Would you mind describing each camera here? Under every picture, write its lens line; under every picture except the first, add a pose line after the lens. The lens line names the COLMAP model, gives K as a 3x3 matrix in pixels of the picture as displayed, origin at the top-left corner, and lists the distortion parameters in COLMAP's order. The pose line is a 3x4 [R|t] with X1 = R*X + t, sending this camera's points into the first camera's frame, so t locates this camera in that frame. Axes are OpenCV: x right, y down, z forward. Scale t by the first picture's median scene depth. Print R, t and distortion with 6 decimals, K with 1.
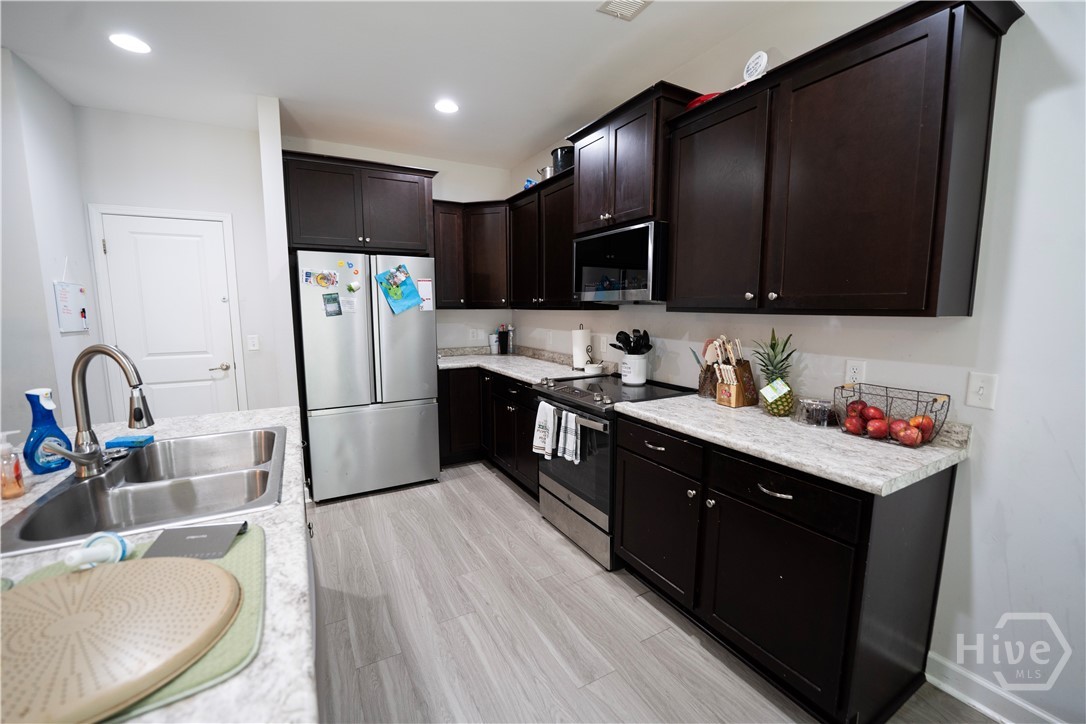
lens RADIAL K [[451.2, 0, 542.2], [0, 451.2, 364.2], [0, 0, 1]] dist [-0.023946, 0.001141]
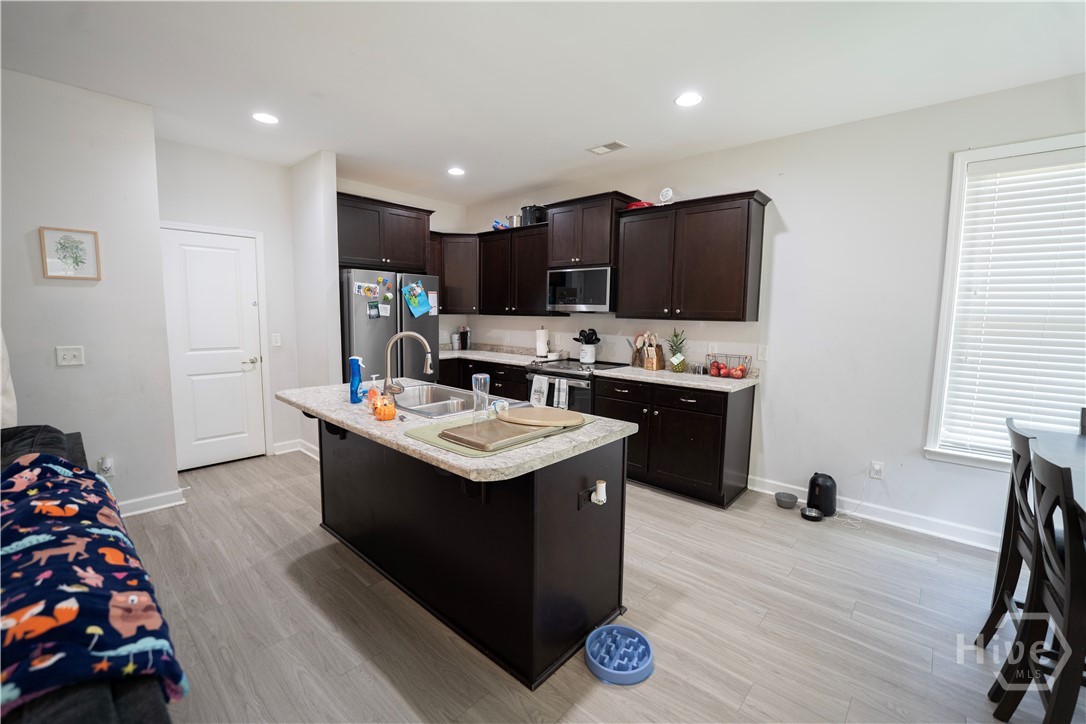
lens RADIAL K [[451.2, 0, 550.1], [0, 451.2, 359.0], [0, 0, 1]] dist [-0.023946, 0.001141]
pose [[0.944243, -0.018283, 0.328740, -0.509348], [0.025767, 0.999498, -0.018423, 0.063189], [-0.328238, 0.025866, 0.944241, -0.525835]]
